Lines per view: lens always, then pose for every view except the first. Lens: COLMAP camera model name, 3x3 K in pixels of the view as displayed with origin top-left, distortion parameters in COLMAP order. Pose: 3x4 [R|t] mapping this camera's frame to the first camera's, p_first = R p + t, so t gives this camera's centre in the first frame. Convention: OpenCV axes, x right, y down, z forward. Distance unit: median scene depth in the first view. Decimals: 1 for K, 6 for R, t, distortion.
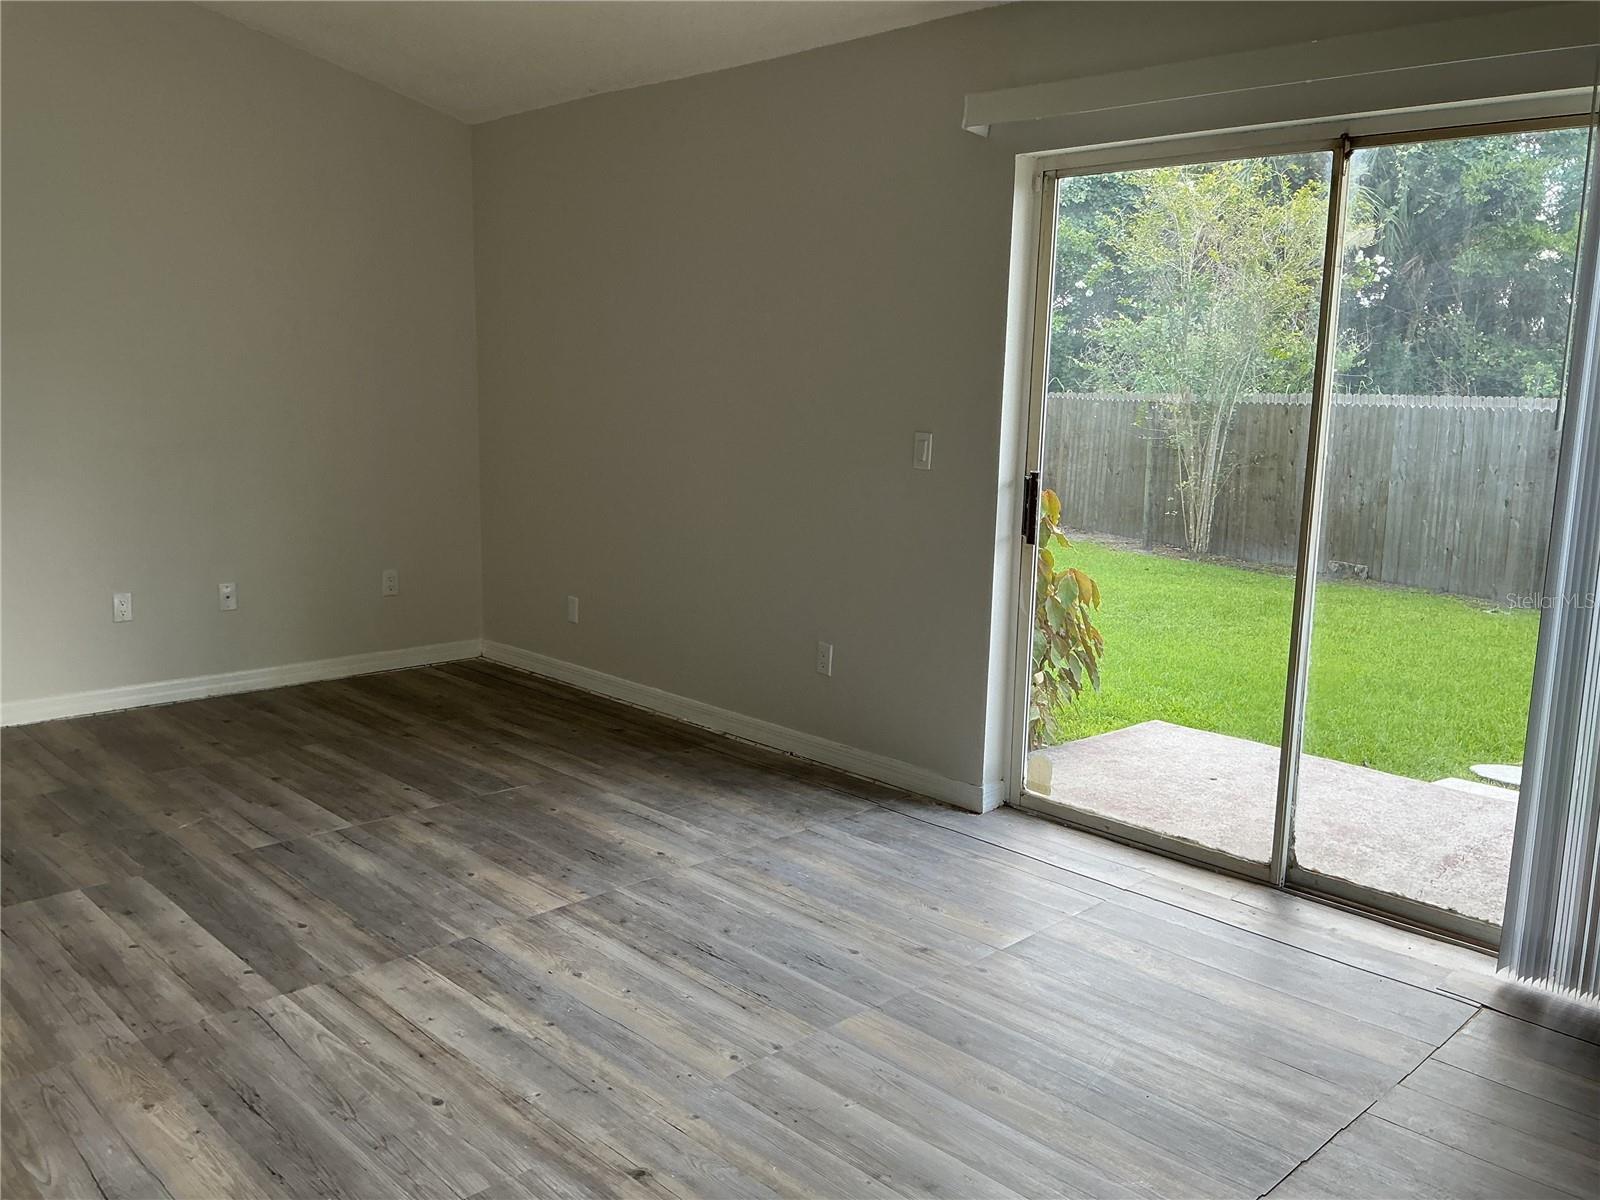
lens RADIAL K [[1315.6, 0, 801.9], [0, 1315.6, 593.6], [0, 0, 1]] dist [0.113882, -0.242631]
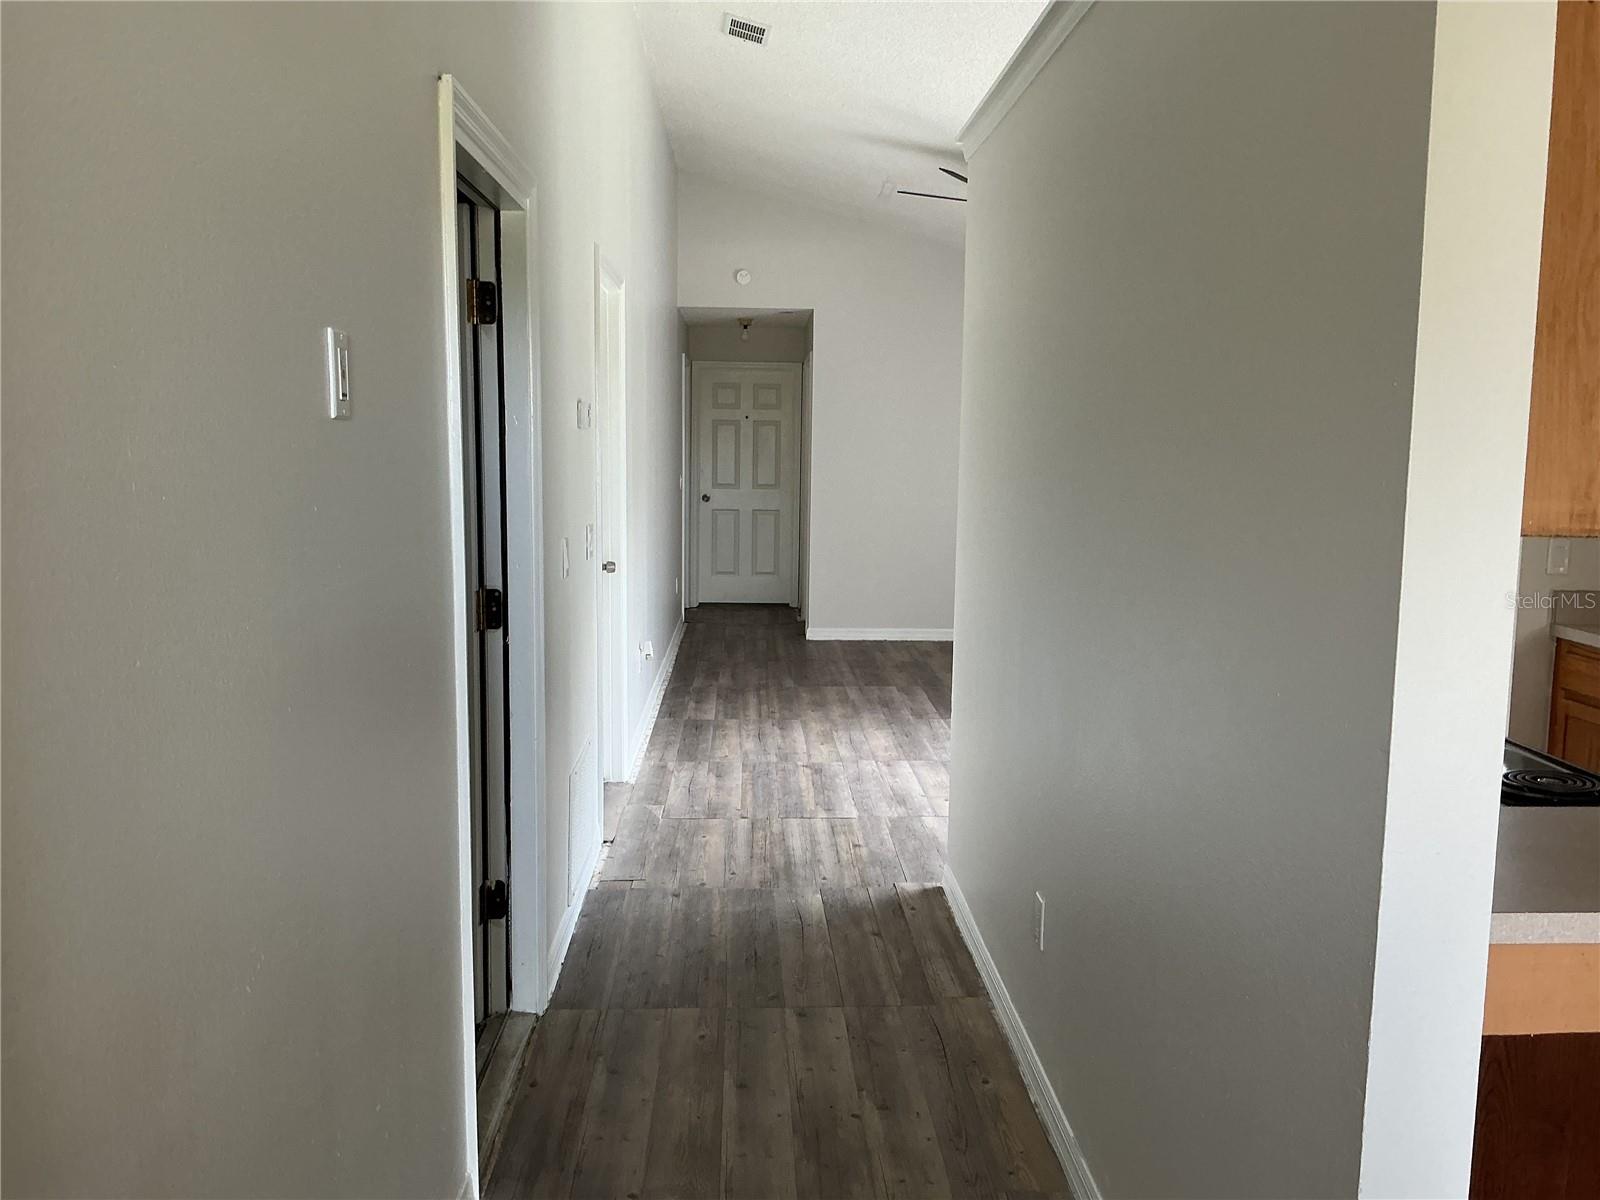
lens RADIAL K [[1317.1, 0, 803.9], [0, 1317.1, 593.2], [0, 0, 1]] dist [0.109646, -0.214326]
pose [[0.743949, 0.064870, -0.665081, 0.878490], [-0.108223, 0.993834, -0.024121, 0.138394], [0.659415, 0.089922, 0.746382, -0.854209]]
